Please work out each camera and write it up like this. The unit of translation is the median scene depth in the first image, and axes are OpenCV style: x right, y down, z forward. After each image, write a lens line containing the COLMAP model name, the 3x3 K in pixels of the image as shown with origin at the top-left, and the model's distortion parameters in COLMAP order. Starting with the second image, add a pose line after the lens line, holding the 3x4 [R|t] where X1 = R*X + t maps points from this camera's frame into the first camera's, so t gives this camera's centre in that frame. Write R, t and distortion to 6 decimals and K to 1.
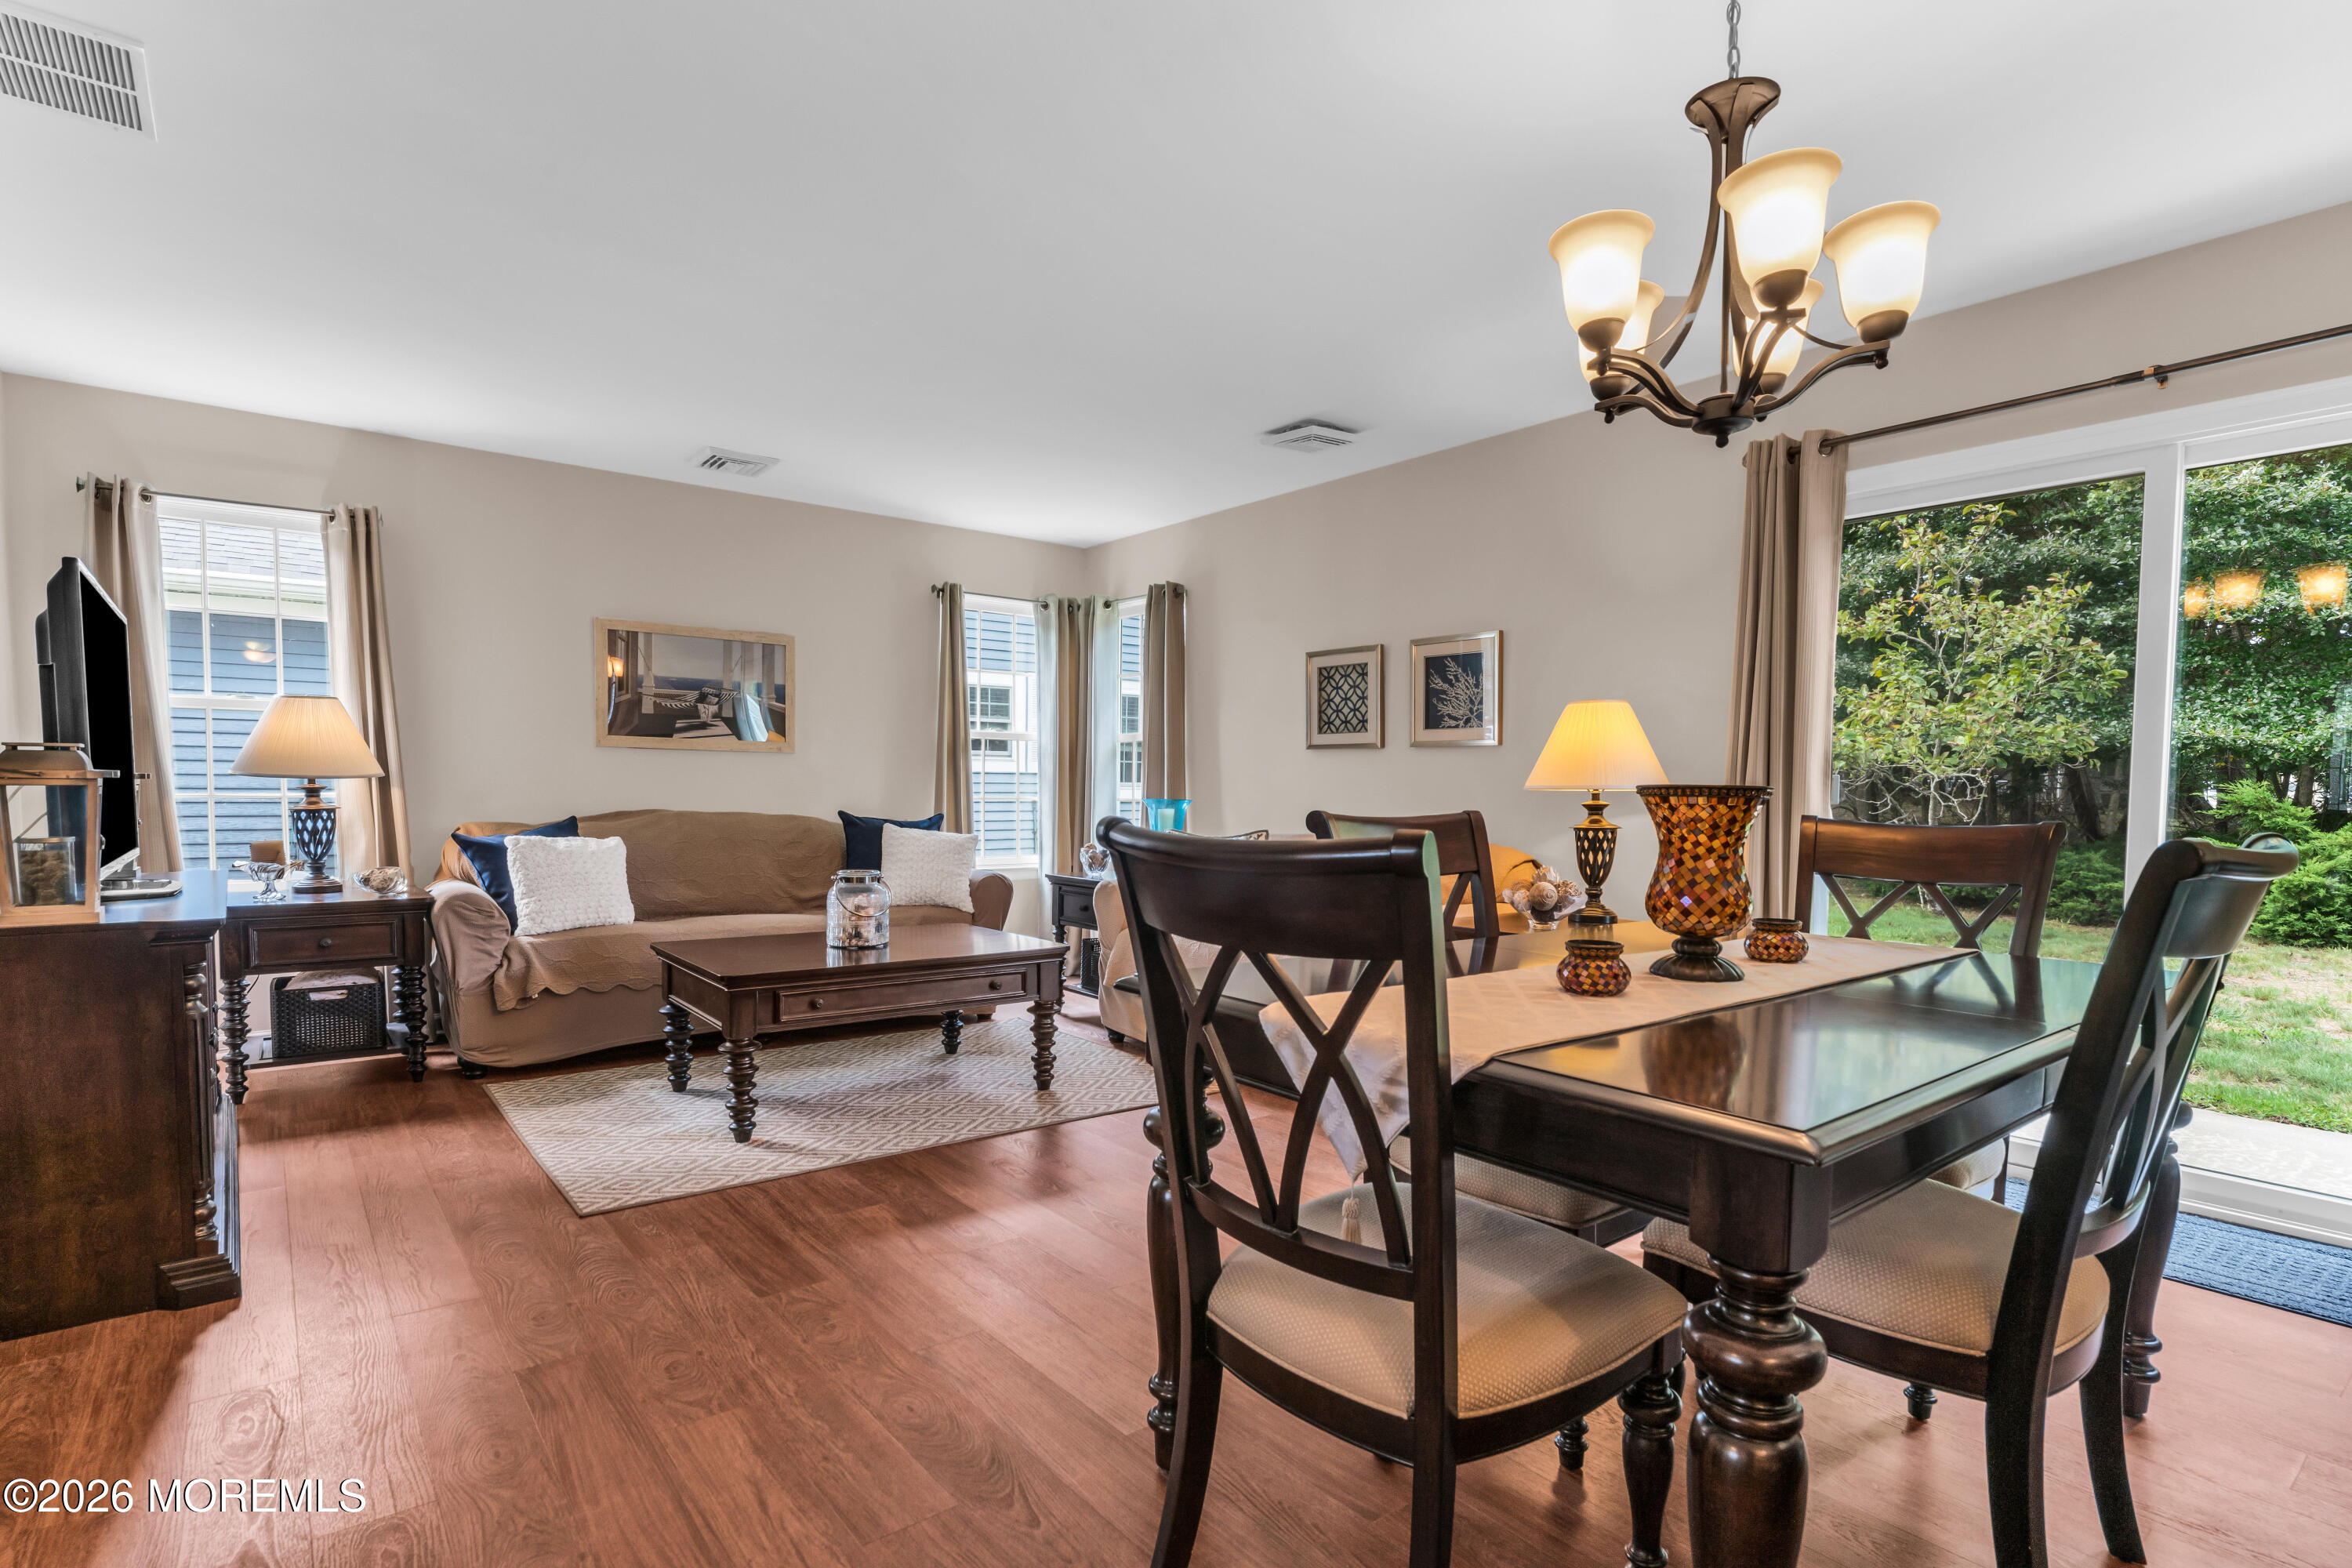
lens RADIAL K [[1160.2, 0, 1150.5], [0, 1160.2, 849.9], [0, 0, 1]] dist [-0.004024, 0.000808]
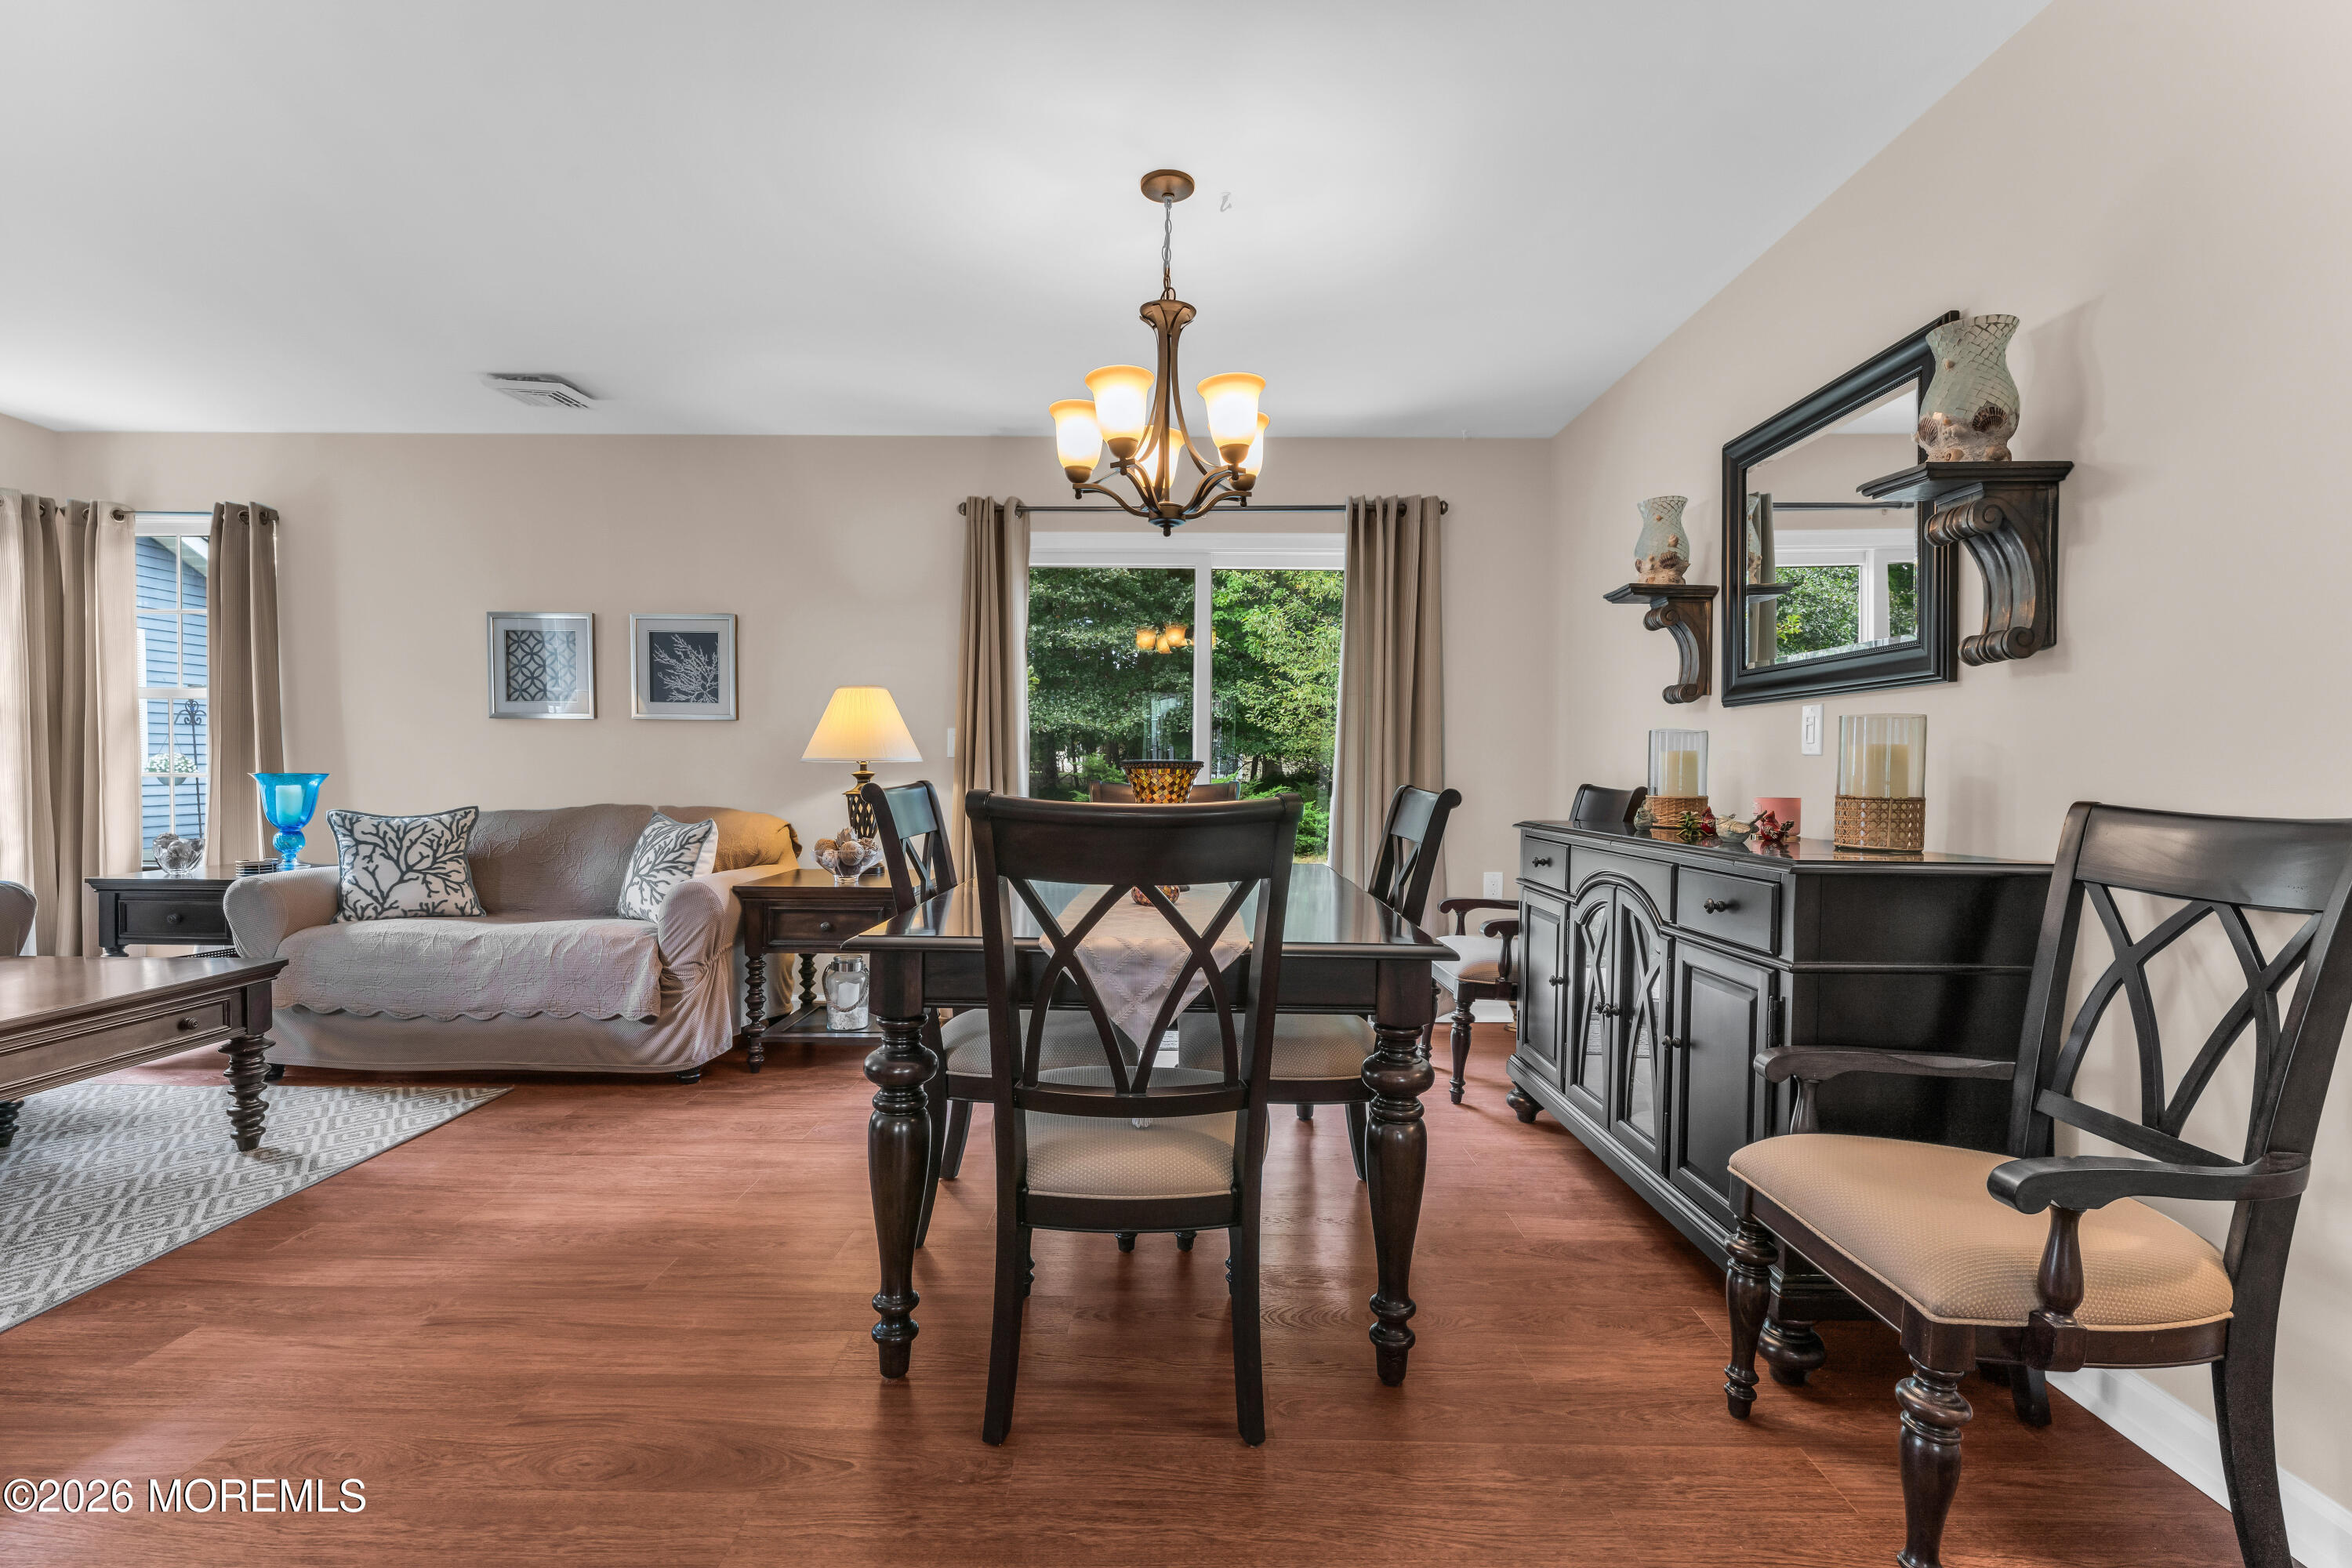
lens RADIAL K [[1100.2, 0, 1190.5], [0, 1100.2, 788.7], [0, 0, 1]] dist [-0.004489, 0.001130]
pose [[0.609843, -0.022167, 0.792212, -0.263573], [0.042373, 0.999091, -0.004663, -0.003923], [-0.791389, 0.036412, 0.610228, 0.043732]]
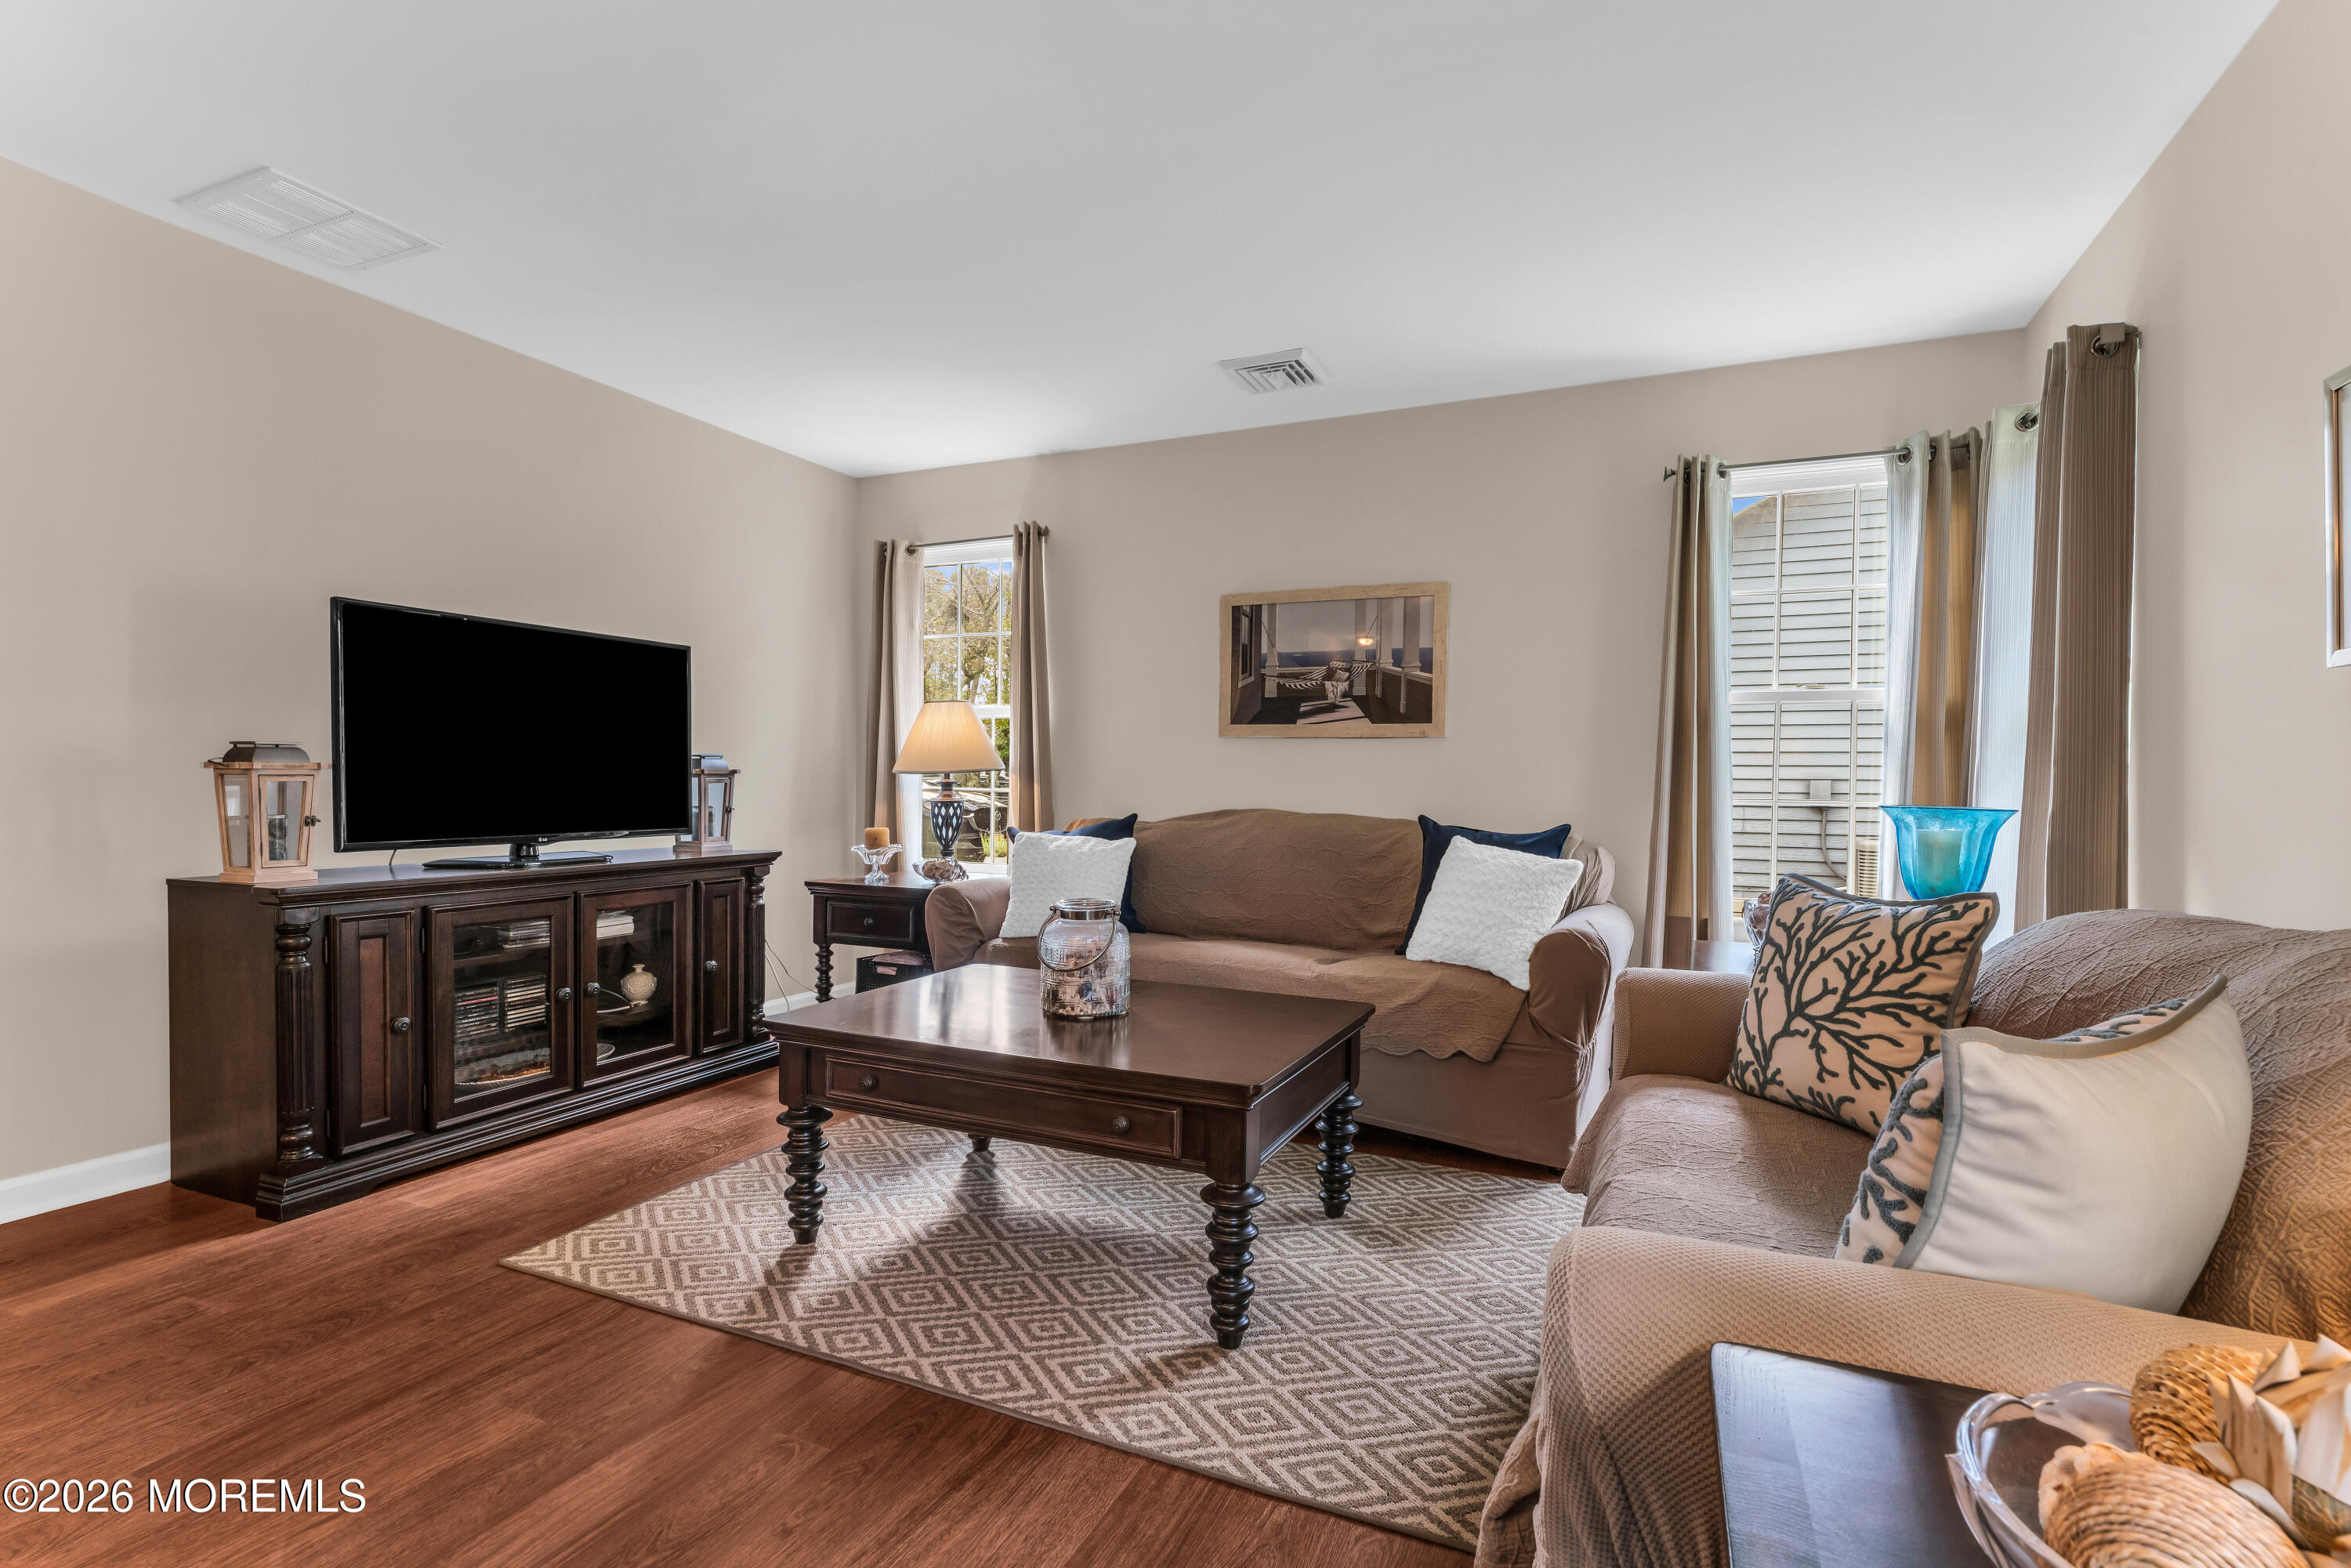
lens RADIAL K [[1099.6, 0, 1186.0], [0, 1099.6, 804.4], [0, 0, 1]] dist [-0.004489, 0.001130]
pose [[0.469762, 0.014689, -0.882671, 0.312006], [-0.052128, 0.998578, -0.011125, -0.031287], [0.881253, 0.051237, 0.469860, 0.680902]]
